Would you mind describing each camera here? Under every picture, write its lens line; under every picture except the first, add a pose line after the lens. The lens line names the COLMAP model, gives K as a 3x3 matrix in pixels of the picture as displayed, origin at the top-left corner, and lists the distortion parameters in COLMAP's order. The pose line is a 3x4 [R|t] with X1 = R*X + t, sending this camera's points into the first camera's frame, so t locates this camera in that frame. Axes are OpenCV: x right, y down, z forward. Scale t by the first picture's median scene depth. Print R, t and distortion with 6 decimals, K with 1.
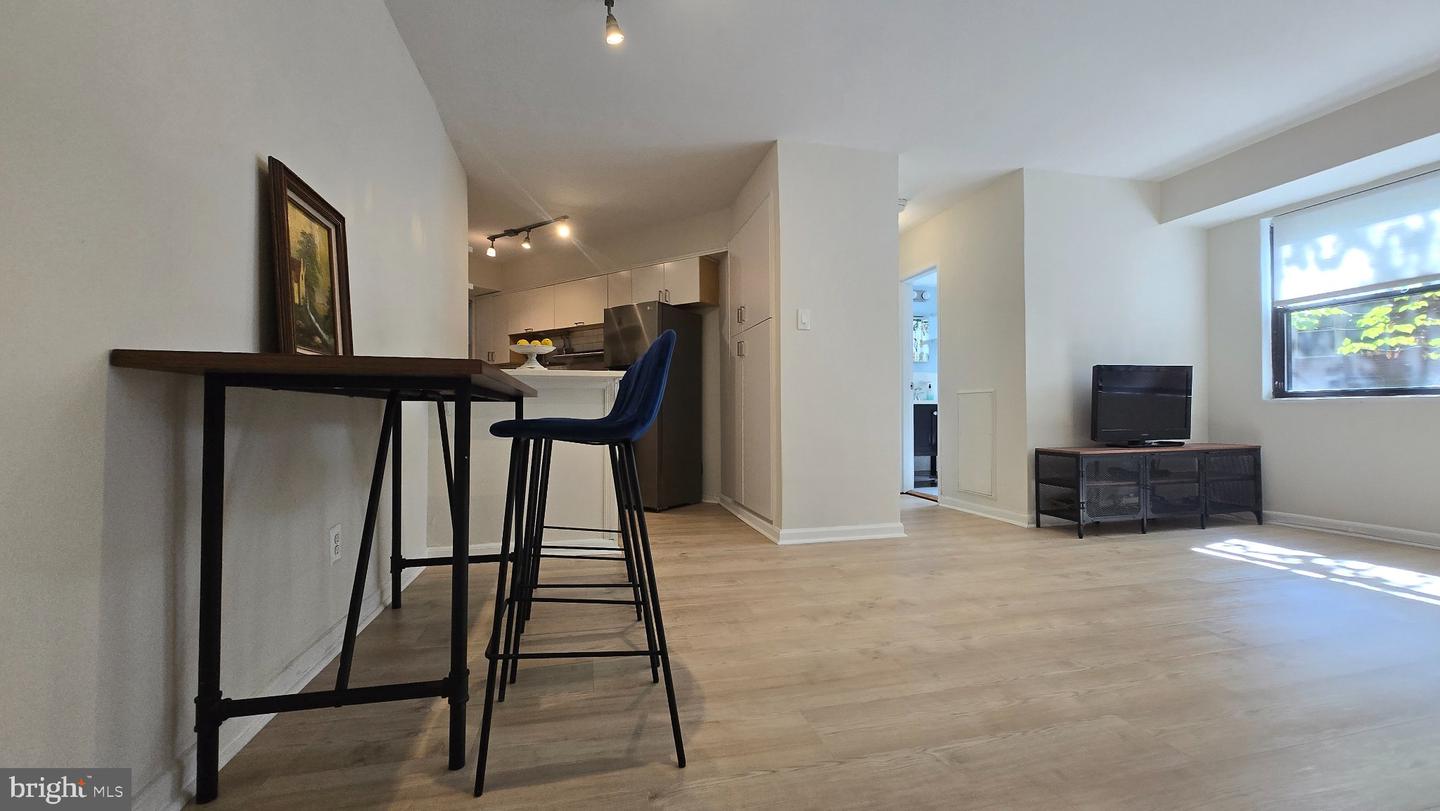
lens RADIAL K [[566.2, 0, 722.0], [0, 566.2, 408.7], [0, 0, 1]] dist [-0.000065, -0.000766]
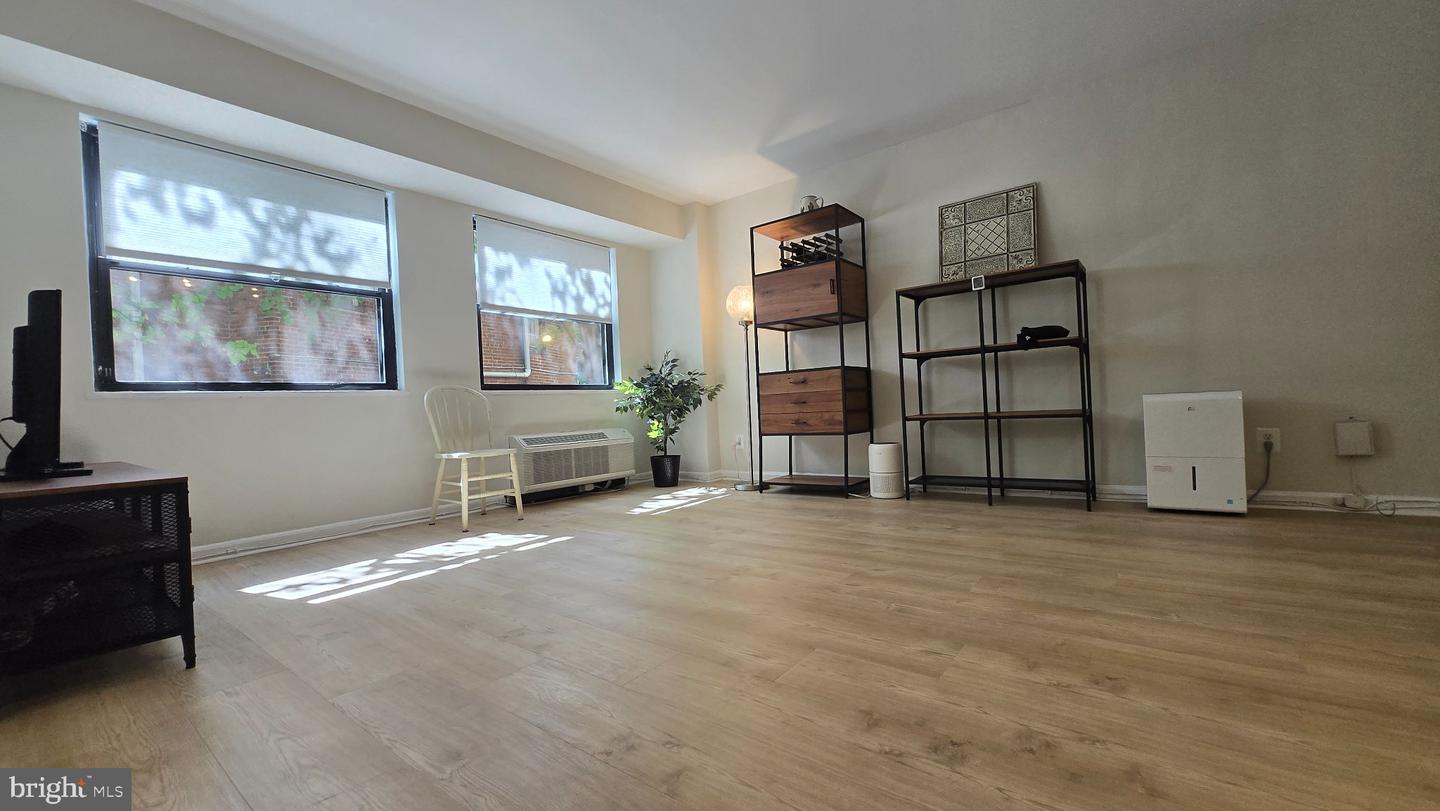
lens RADIAL K [[566.2, 0, 722.0], [0, 566.2, 408.7], [0, 0, 1]] dist [-0.000065, -0.000766]
pose [[-0.621816, 0.032998, 0.782468, 0.003438], [0.042744, 0.999053, -0.008164, 0.046126], [-0.781996, 0.028369, -0.622638, 1.000677]]
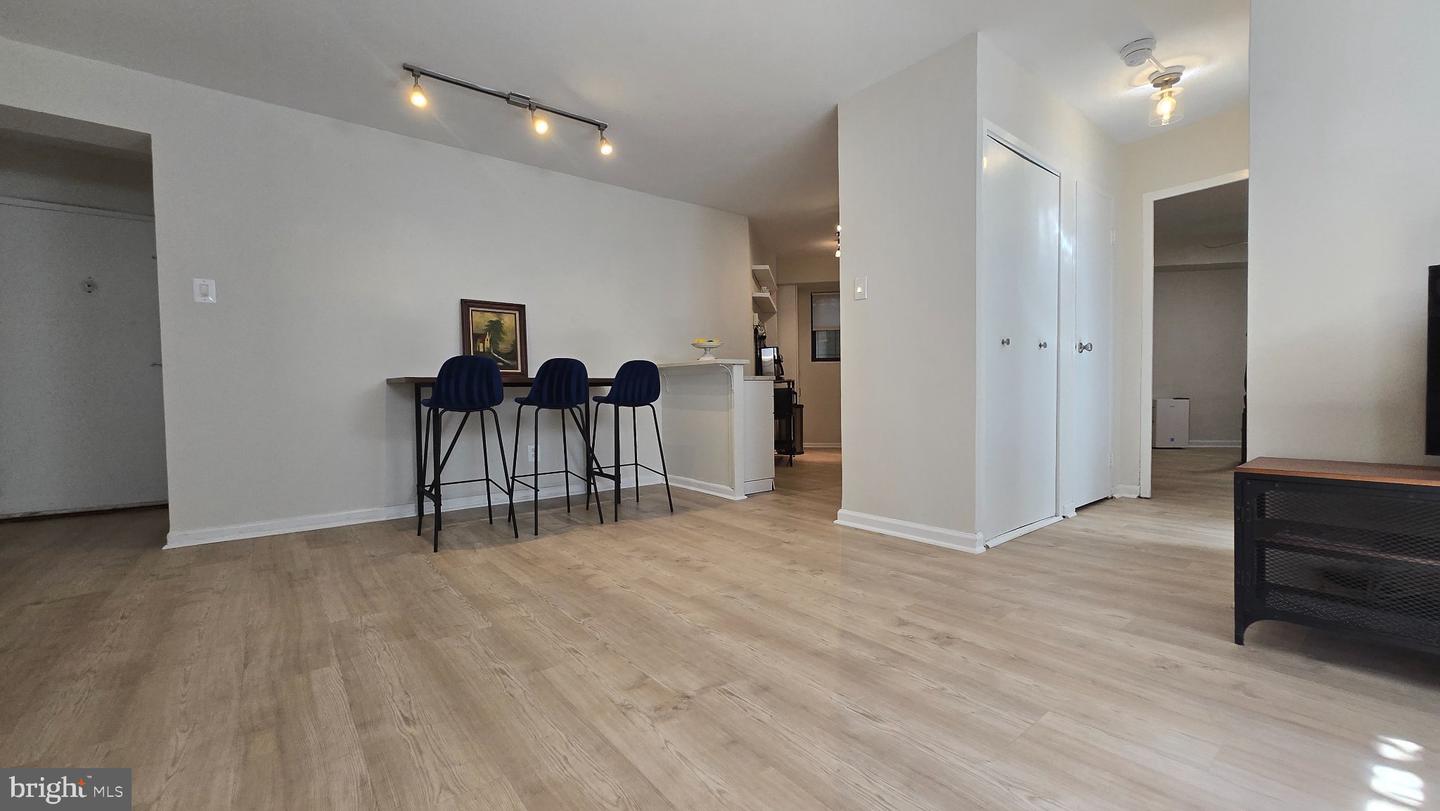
lens RADIAL K [[566.2, 0, 722.0], [0, 566.2, 408.7], [0, 0, 1]] dist [-0.000065, -0.000766]
pose [[0.423261, 0.025669, -0.905644, 0.935573], [0.021442, 0.999035, 0.038337, -0.002279], [0.905754, -0.035645, 0.422302, 0.419765]]
